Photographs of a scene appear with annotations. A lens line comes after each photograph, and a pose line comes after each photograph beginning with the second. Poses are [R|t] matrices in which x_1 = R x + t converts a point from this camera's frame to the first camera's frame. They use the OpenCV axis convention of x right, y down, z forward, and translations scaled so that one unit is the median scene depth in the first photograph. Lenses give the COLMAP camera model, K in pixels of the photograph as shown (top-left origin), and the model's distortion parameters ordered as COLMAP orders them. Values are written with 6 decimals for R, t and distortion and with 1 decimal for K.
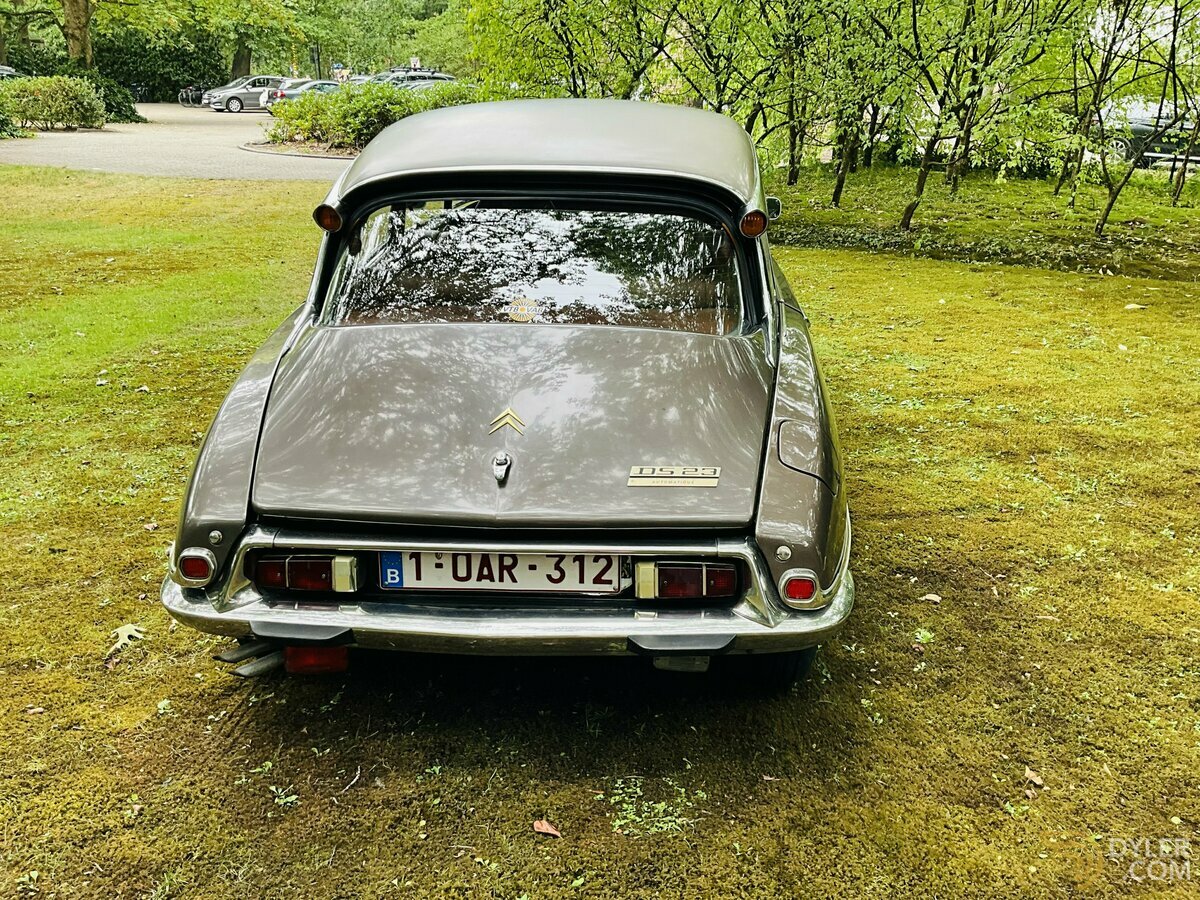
lens RADIAL K [[982.4, 0, 601.4], [0, 982.4, 443.7], [0, 0, 1]] dist [0.032803, -0.074813]
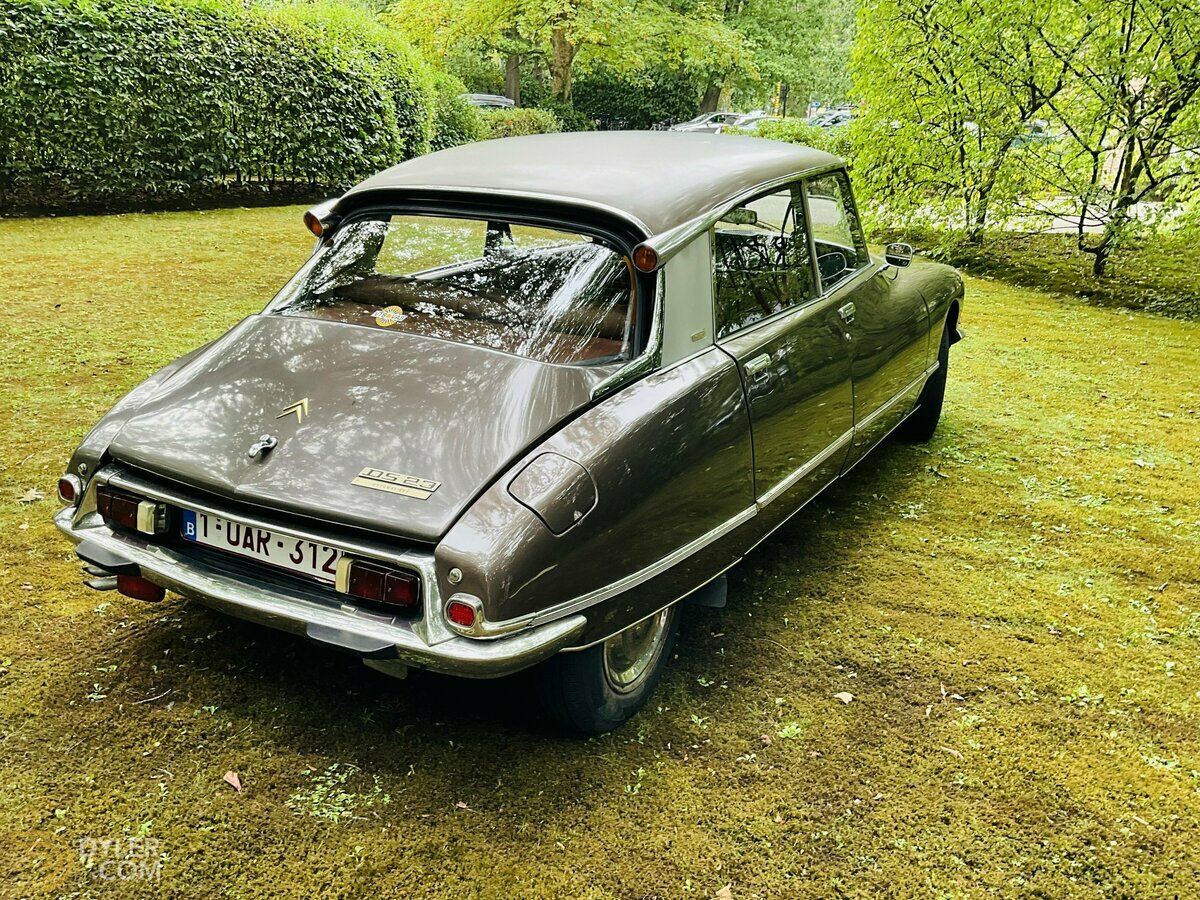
lens RADIAL K [[982.4, 0, 613.7], [0, 982.4, 461.9], [0, 0, 1]] dist [0.032803, -0.074813]
pose [[0.899660, 0.158984, -0.406615, 0.685262], [-0.166694, 0.985868, 0.016649, -0.043080], [0.403516, 0.052802, 0.913448, 0.150926]]
